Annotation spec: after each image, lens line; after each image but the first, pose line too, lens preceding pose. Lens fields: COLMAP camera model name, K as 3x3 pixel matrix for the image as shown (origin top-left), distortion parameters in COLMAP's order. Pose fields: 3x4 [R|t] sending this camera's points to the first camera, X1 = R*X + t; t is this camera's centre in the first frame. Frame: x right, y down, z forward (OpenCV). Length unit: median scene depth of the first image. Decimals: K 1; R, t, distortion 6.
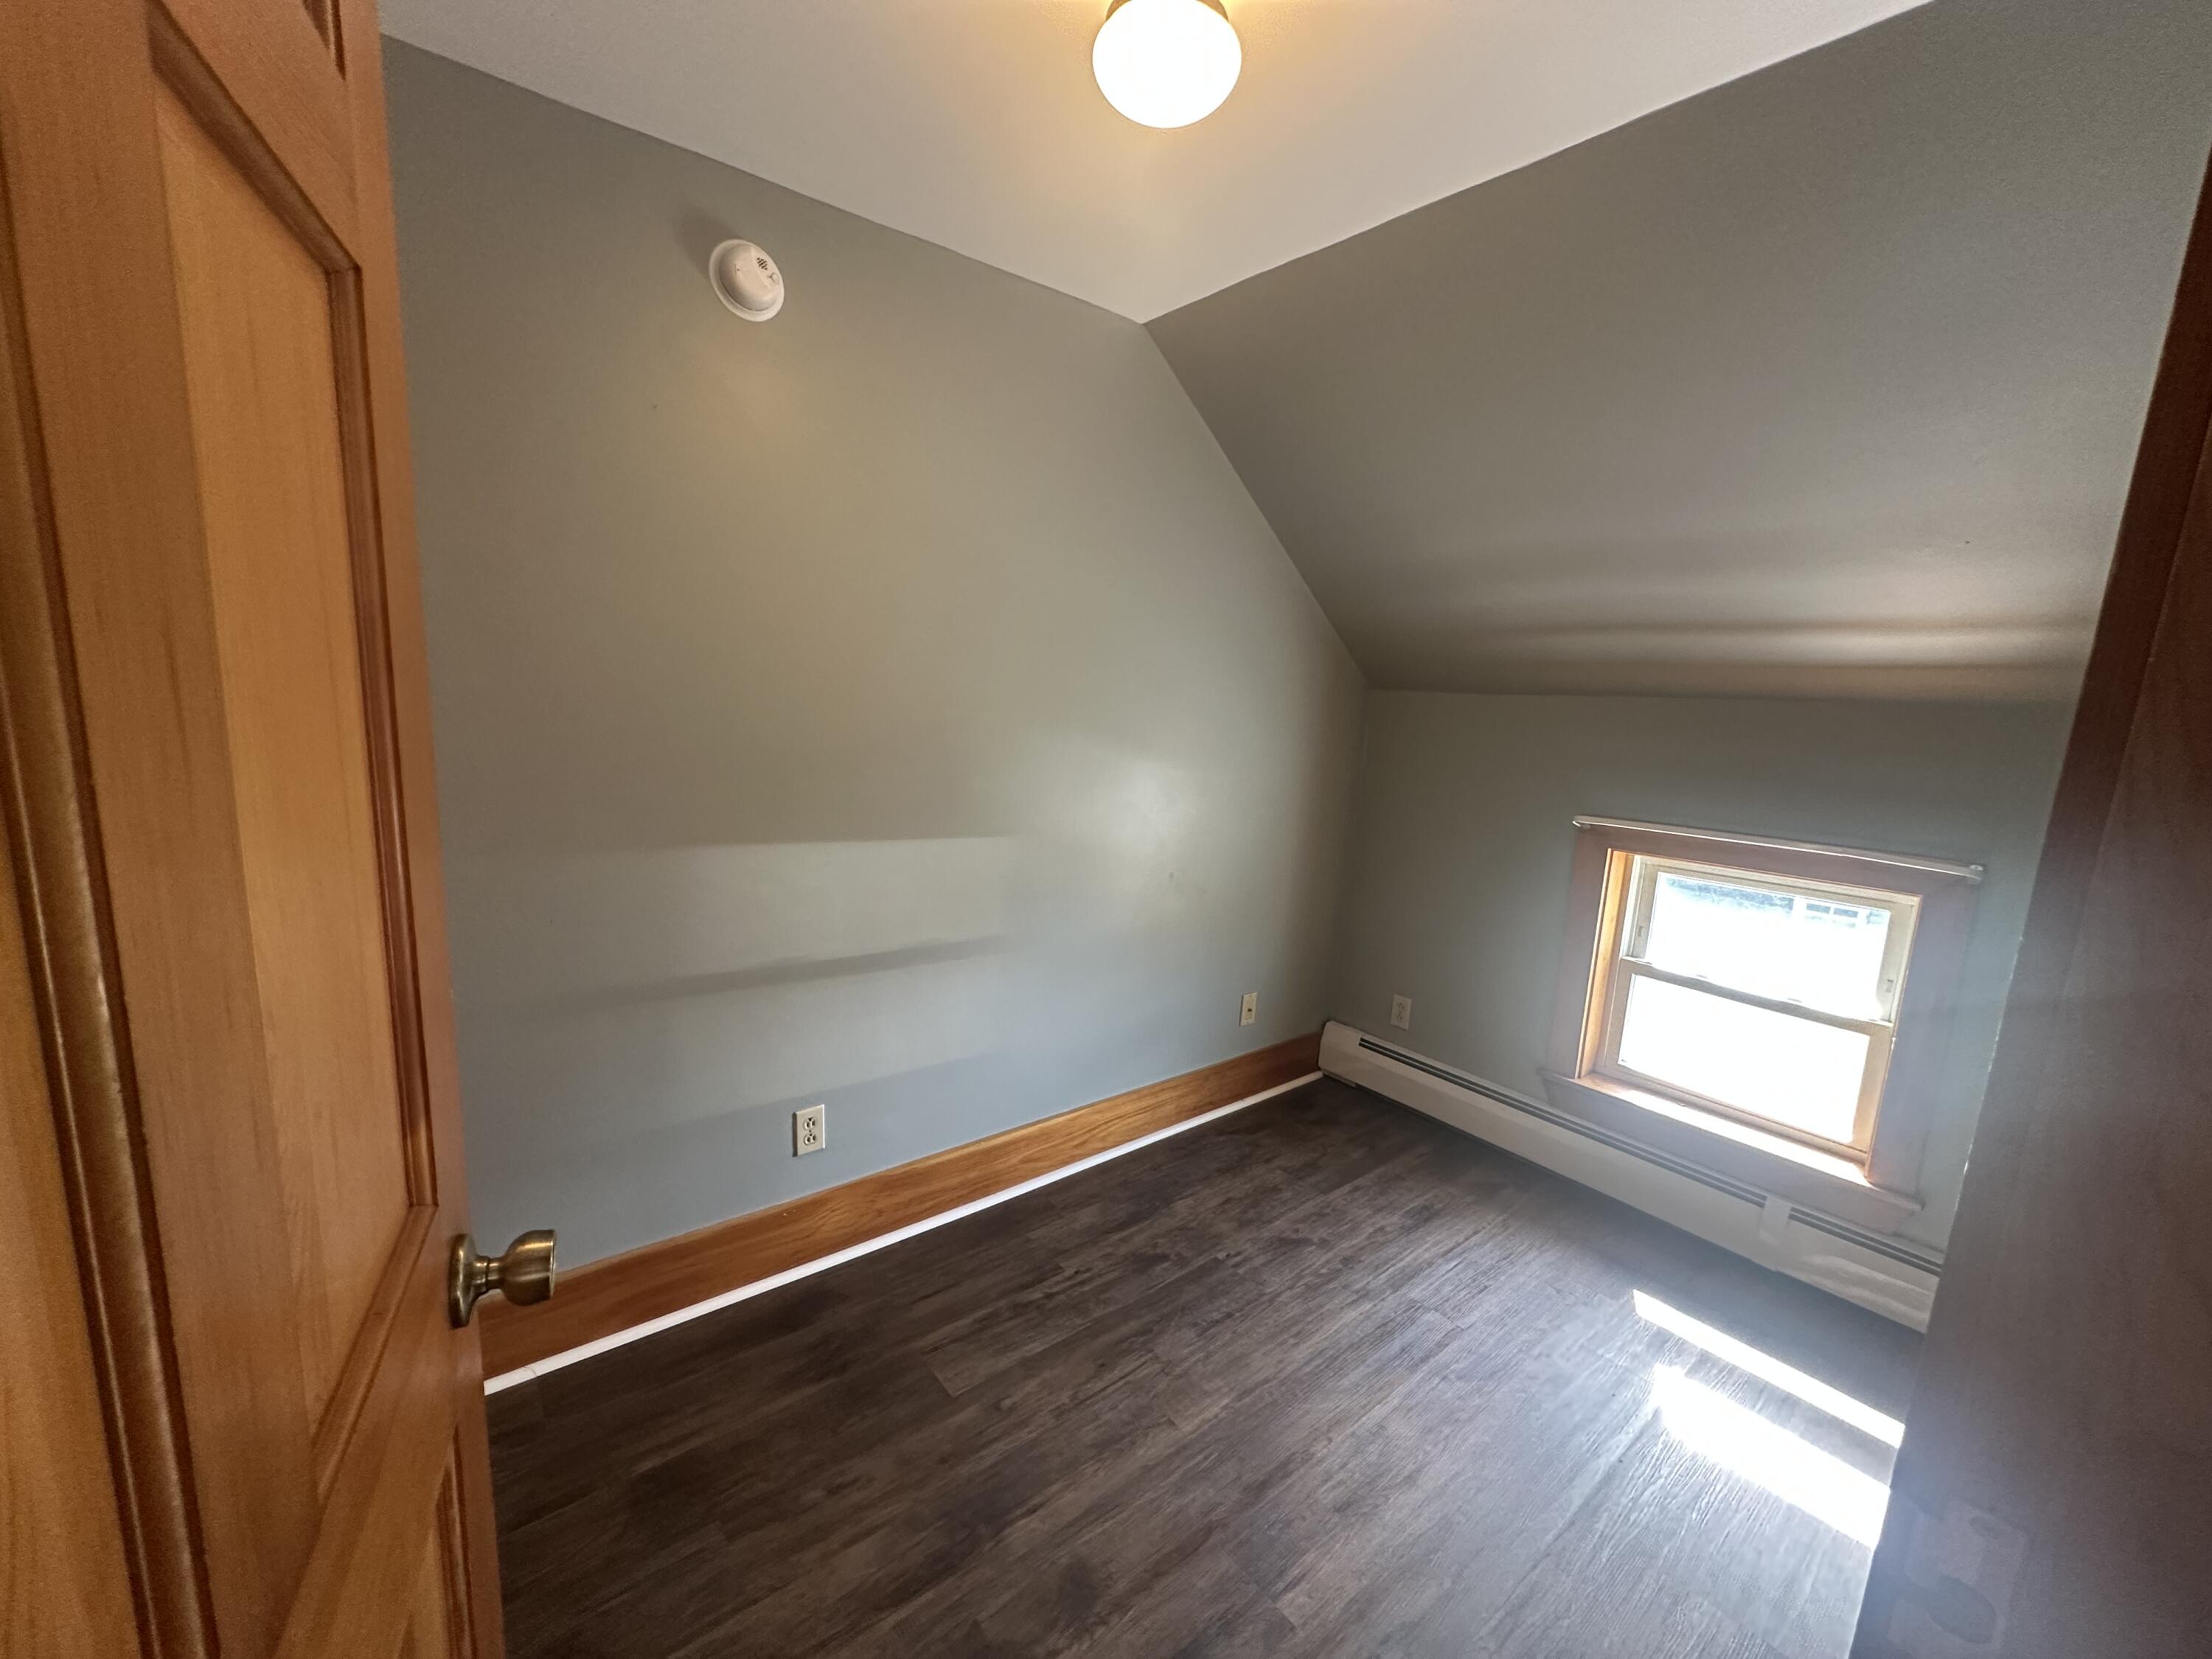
lens RADIAL K [[881.3, 0, 1107.3], [0, 881.3, 835.7], [0, 0, 1]] dist [0.000639, 0.000073]
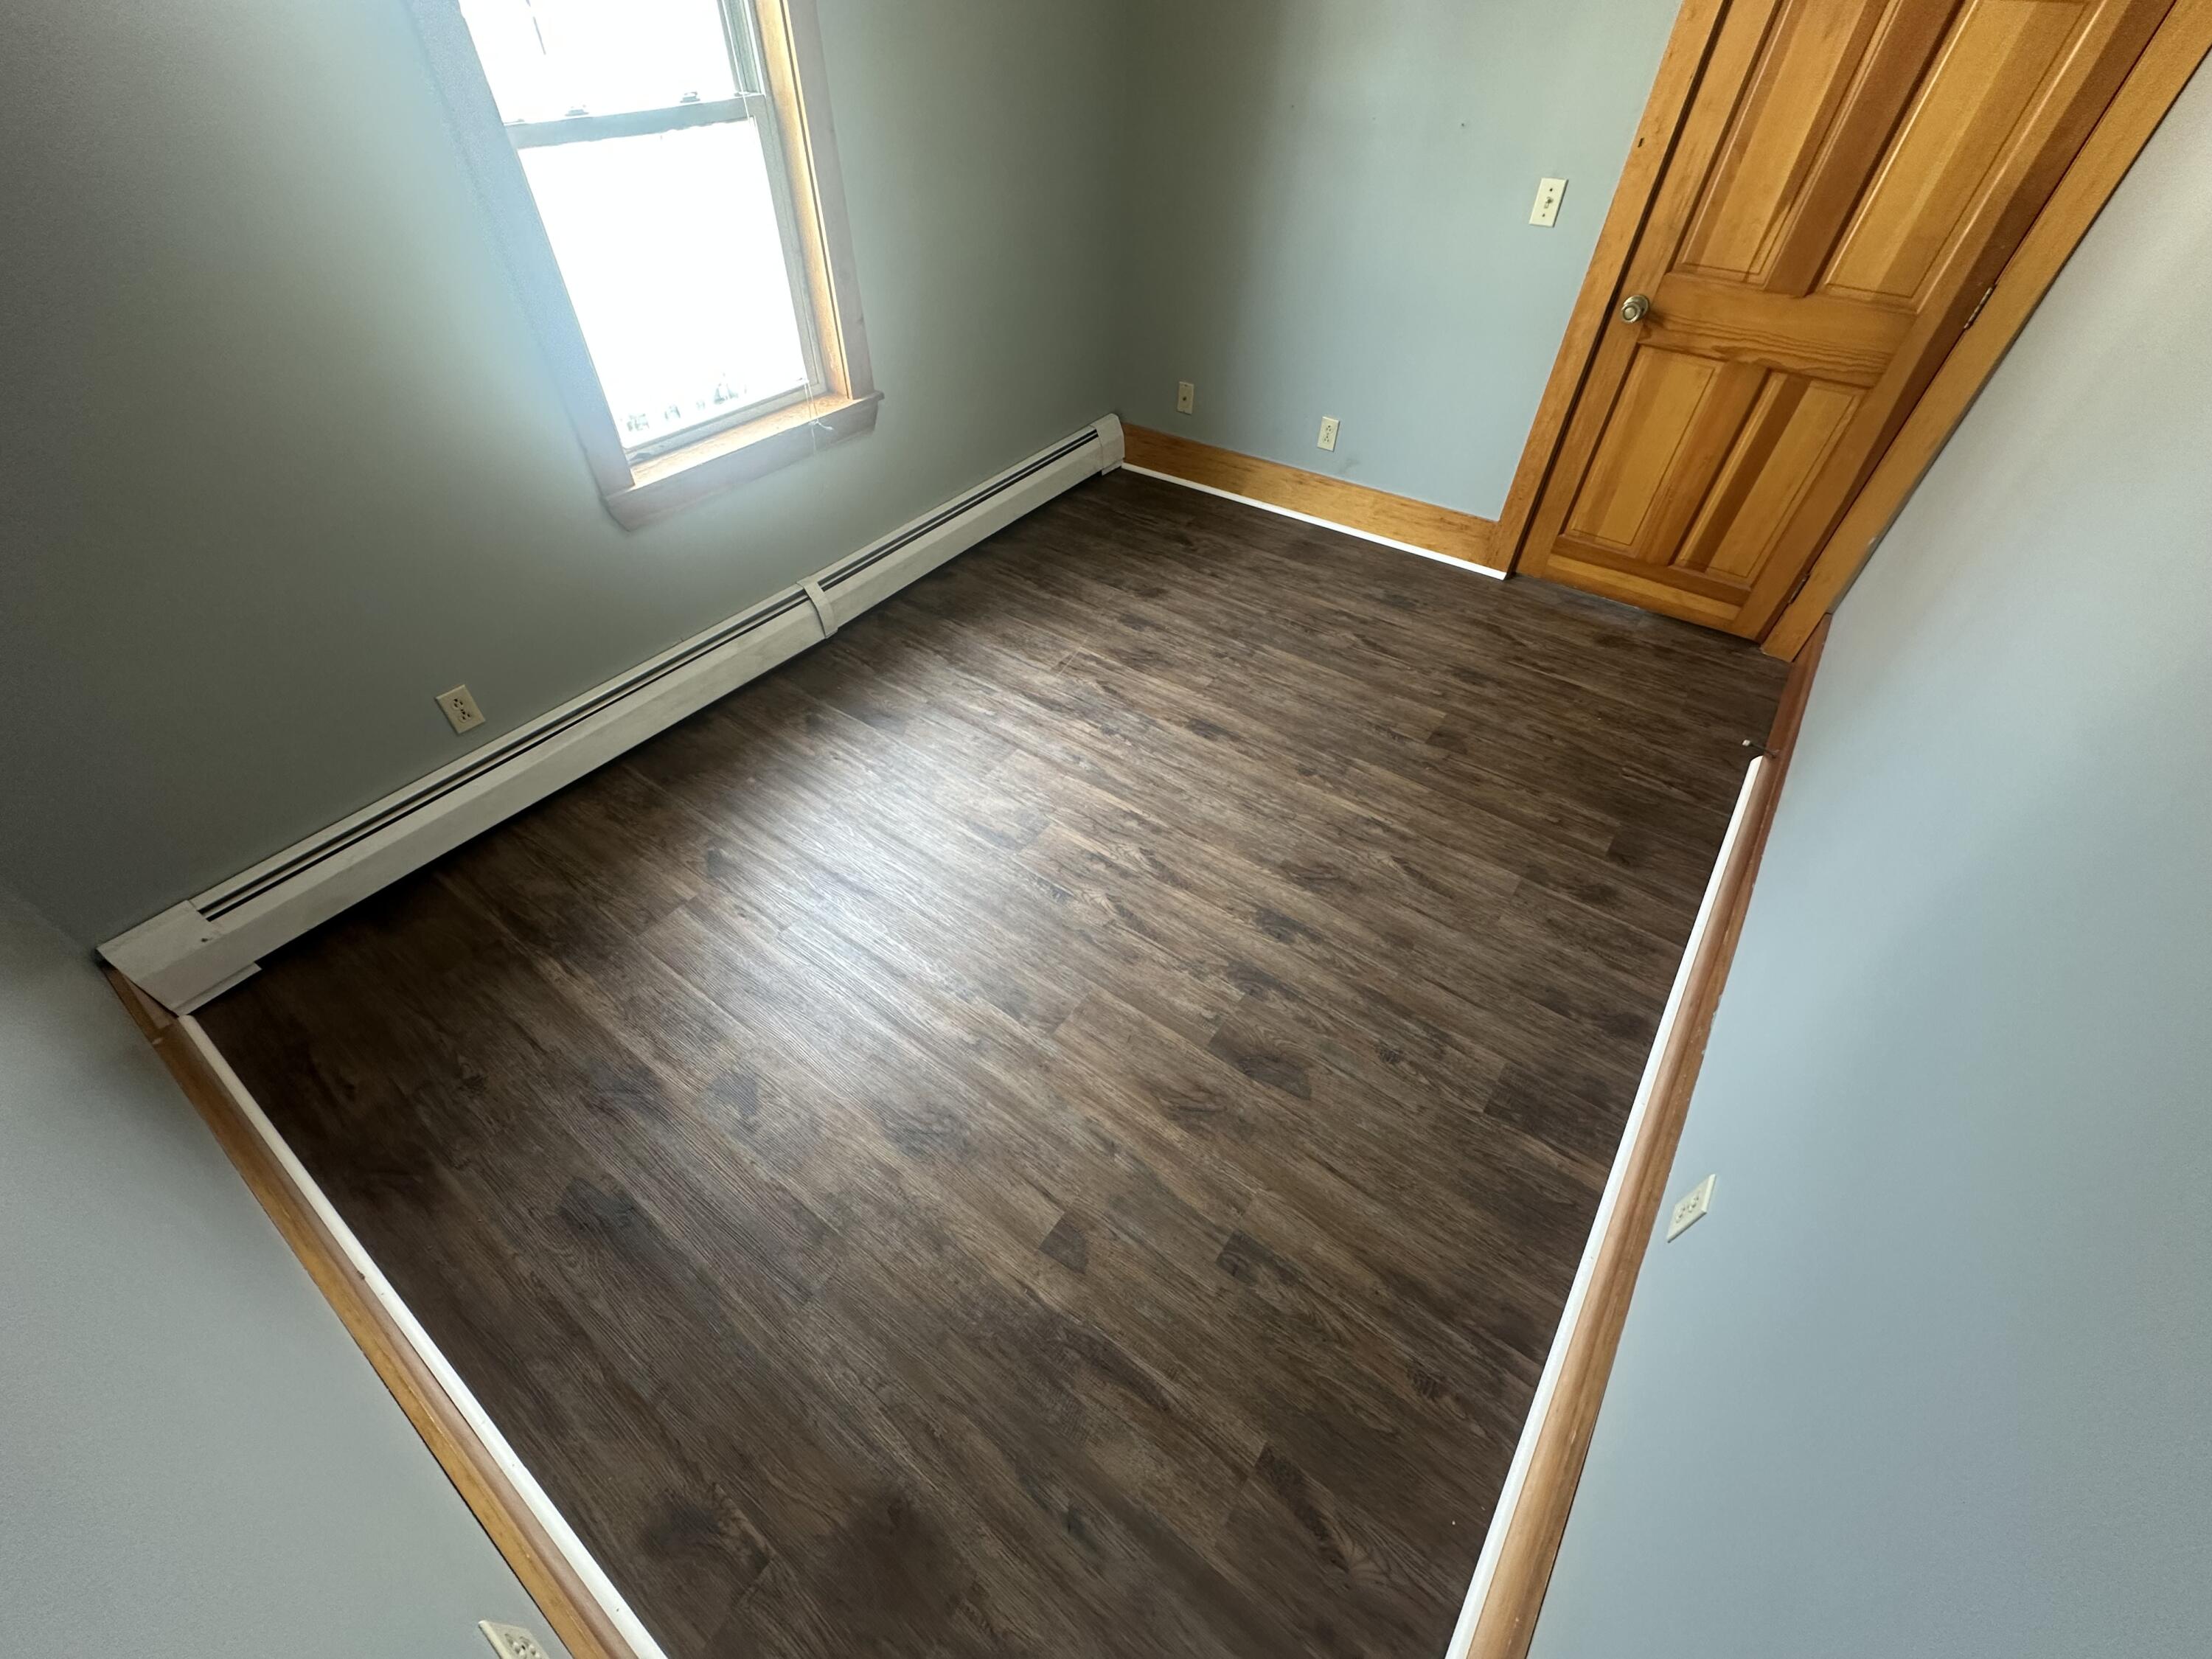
lens RADIAL K [[881.3, 0, 1099.4], [0, 881.3, 833.4], [0, 0, 1]] dist [0.000639, 0.000073]
pose [[-0.253777, -0.719854, 0.646071, -0.349269], [0.139596, 0.633687, 0.760890, -0.281795], [-0.957136, 0.283285, -0.060326, 0.777526]]
